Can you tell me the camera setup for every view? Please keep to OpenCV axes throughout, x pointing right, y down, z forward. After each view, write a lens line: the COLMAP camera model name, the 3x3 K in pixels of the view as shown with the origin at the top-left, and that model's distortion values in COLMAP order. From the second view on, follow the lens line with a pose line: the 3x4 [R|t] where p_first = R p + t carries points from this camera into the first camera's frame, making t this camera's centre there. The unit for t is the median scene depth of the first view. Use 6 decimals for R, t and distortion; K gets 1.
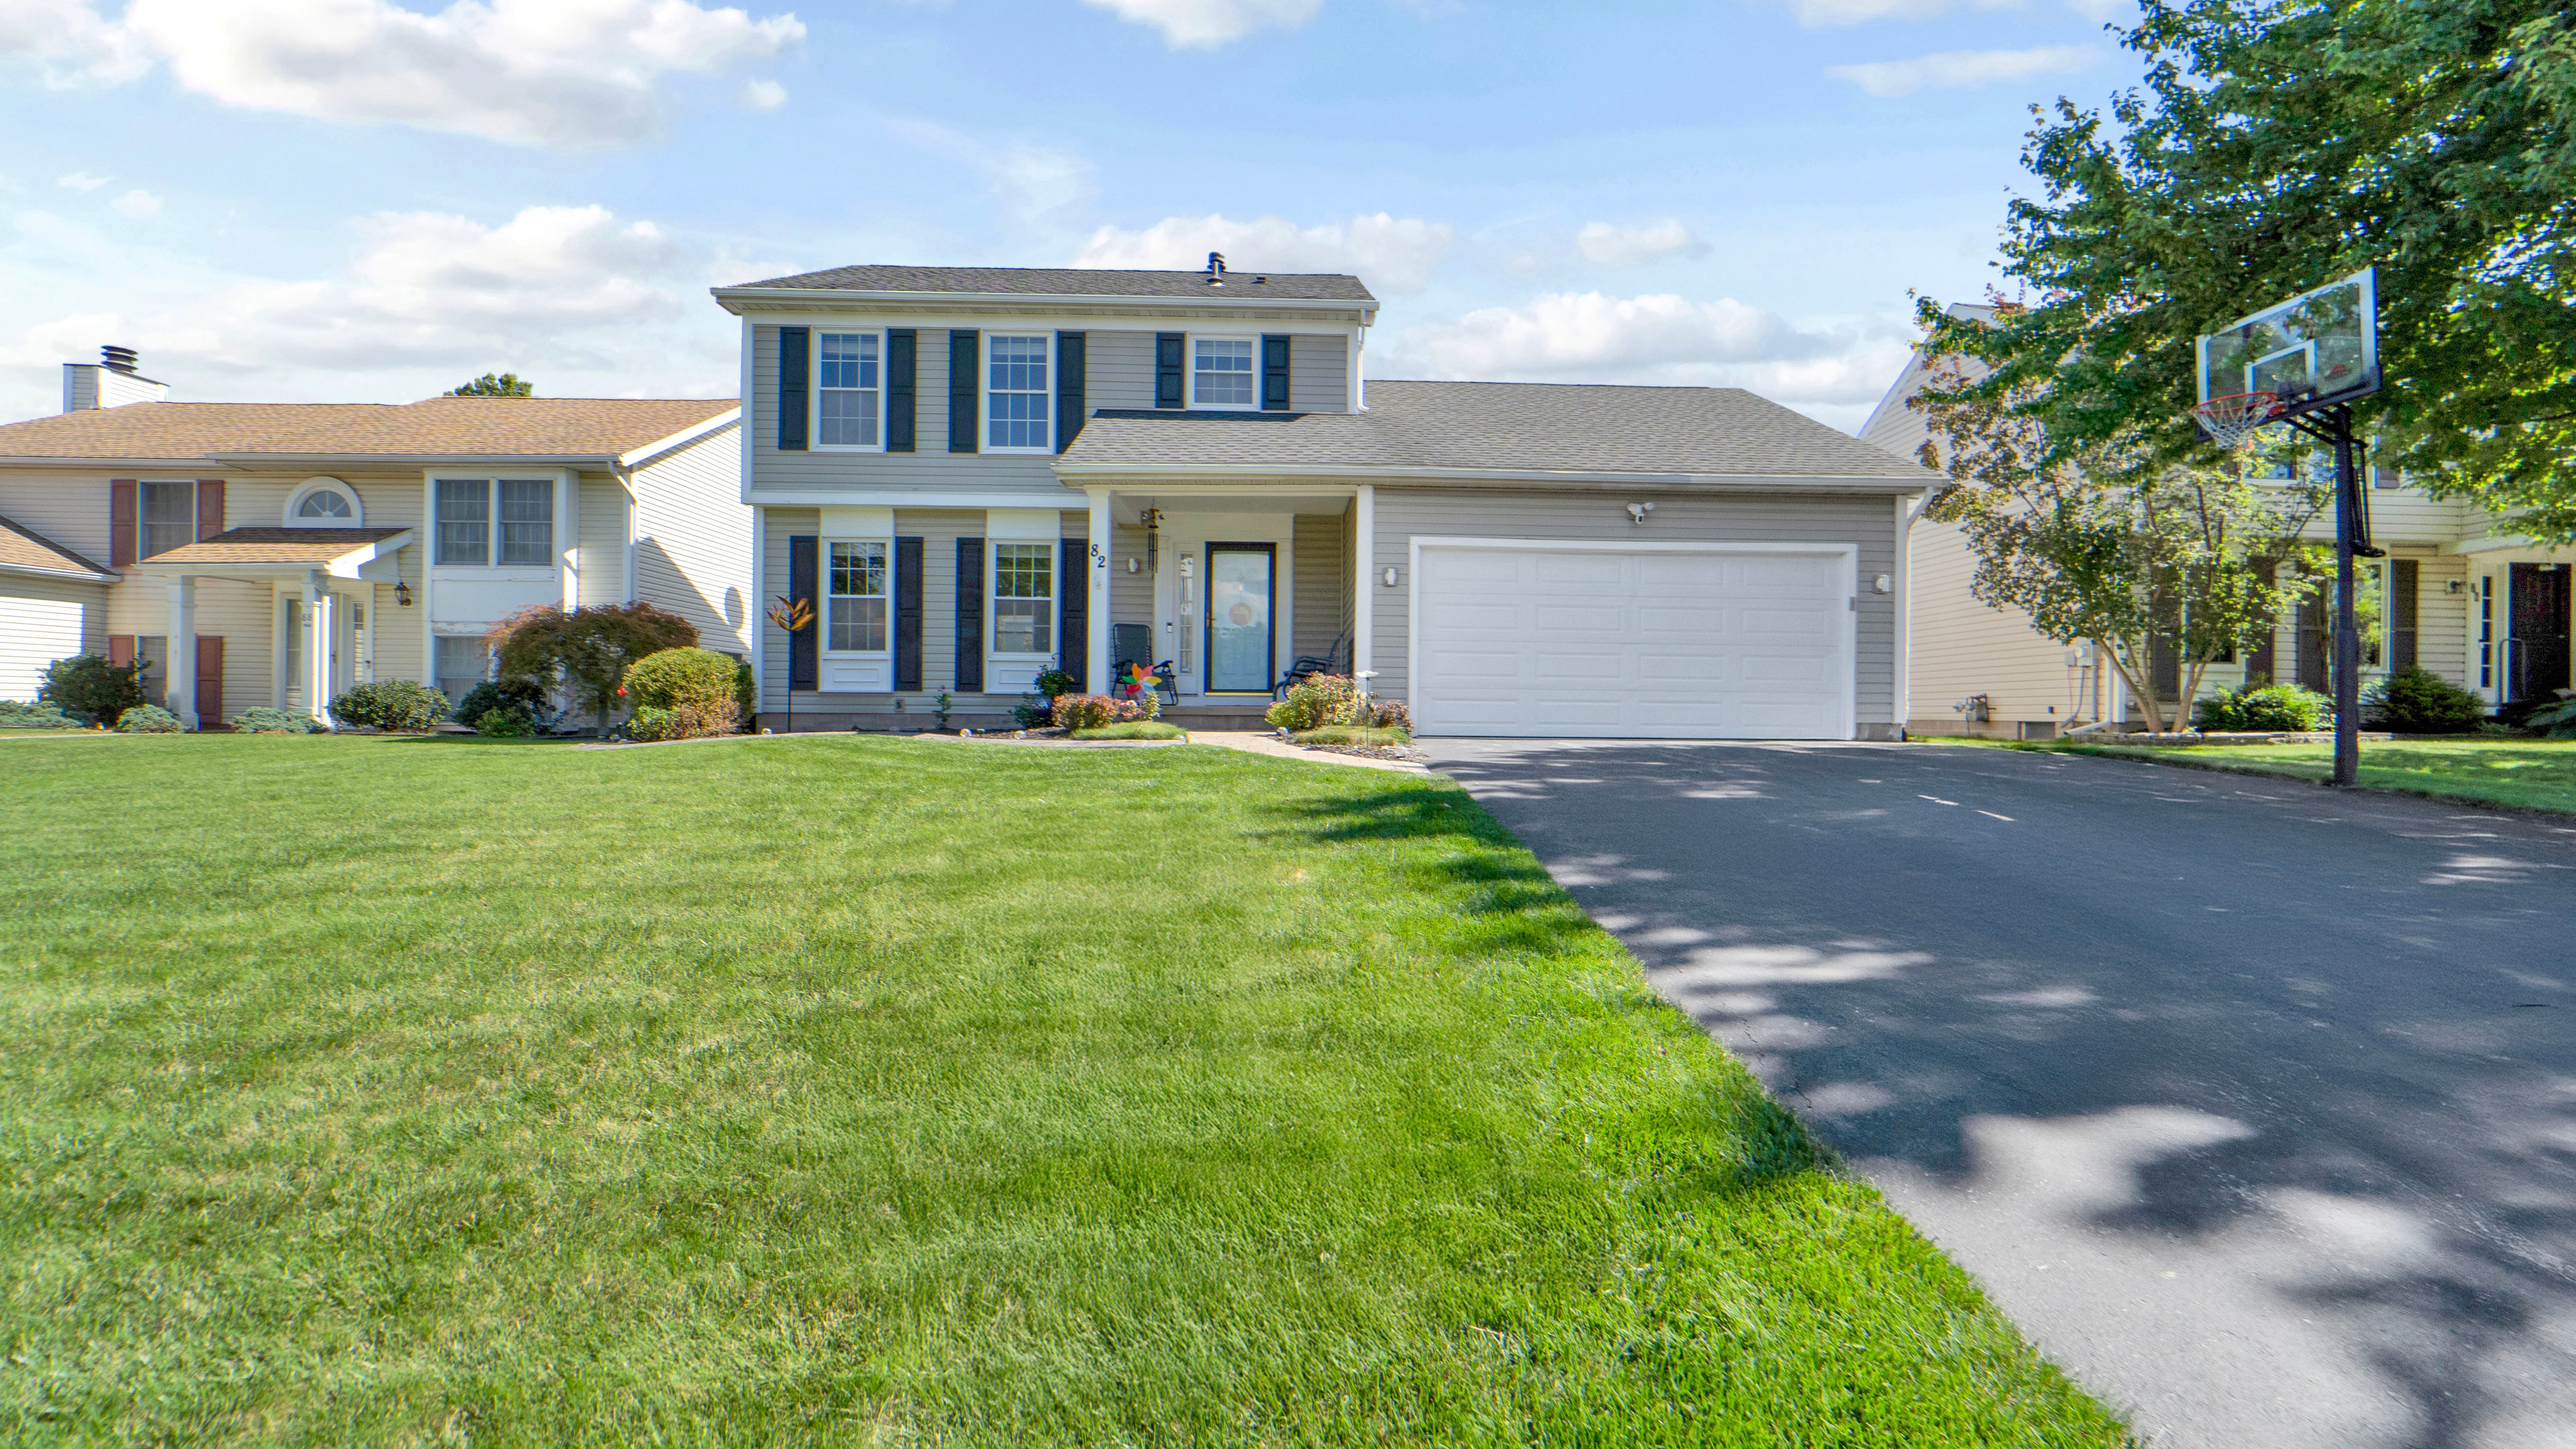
lens RADIAL K [[1051.8, 0, 1312.5], [0, 1051.8, 721.5], [0, 0, 1]] dist [-0.021297, -0.000959]
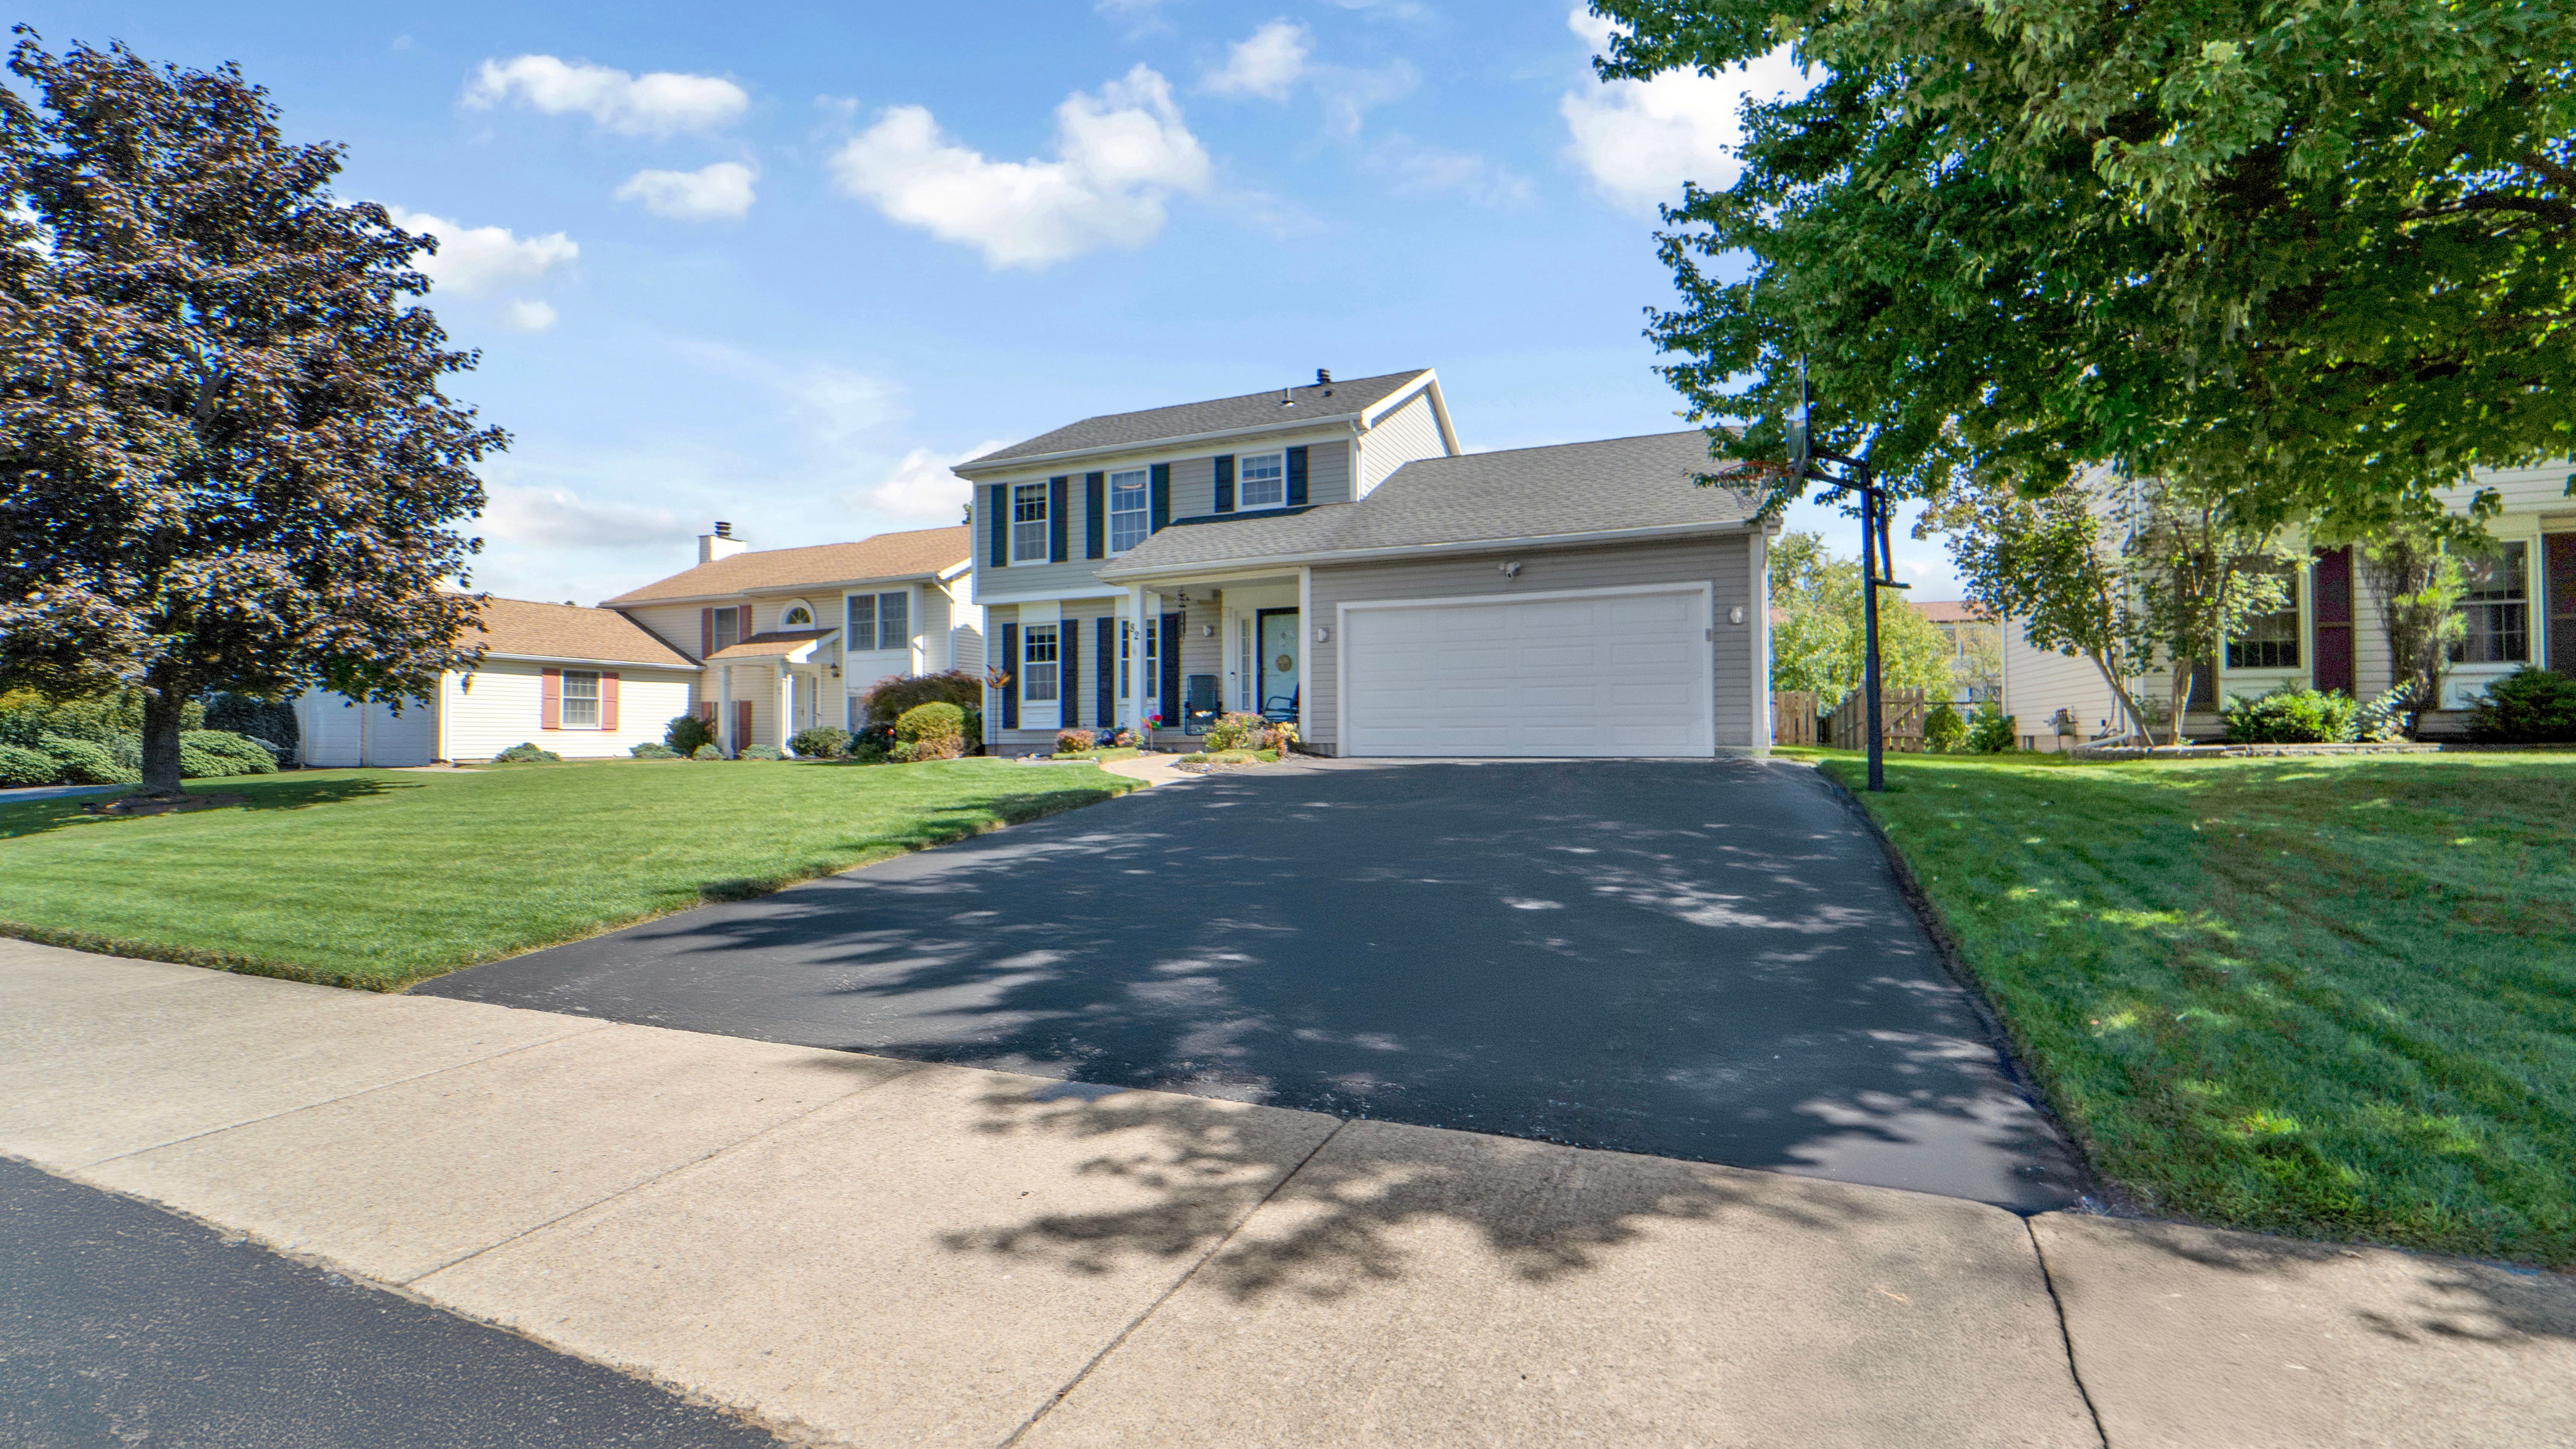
lens RADIAL K [[1044.8, 0, 1312.7], [0, 1044.8, 720.6], [0, 0, 1]] dist [-0.019127, -0.002089]
pose [[0.912080, -0.022064, -0.409419, 0.503082], [0.012251, 0.999572, -0.026577, 0.003047], [0.409830, 0.019225, 0.911959, -0.161152]]
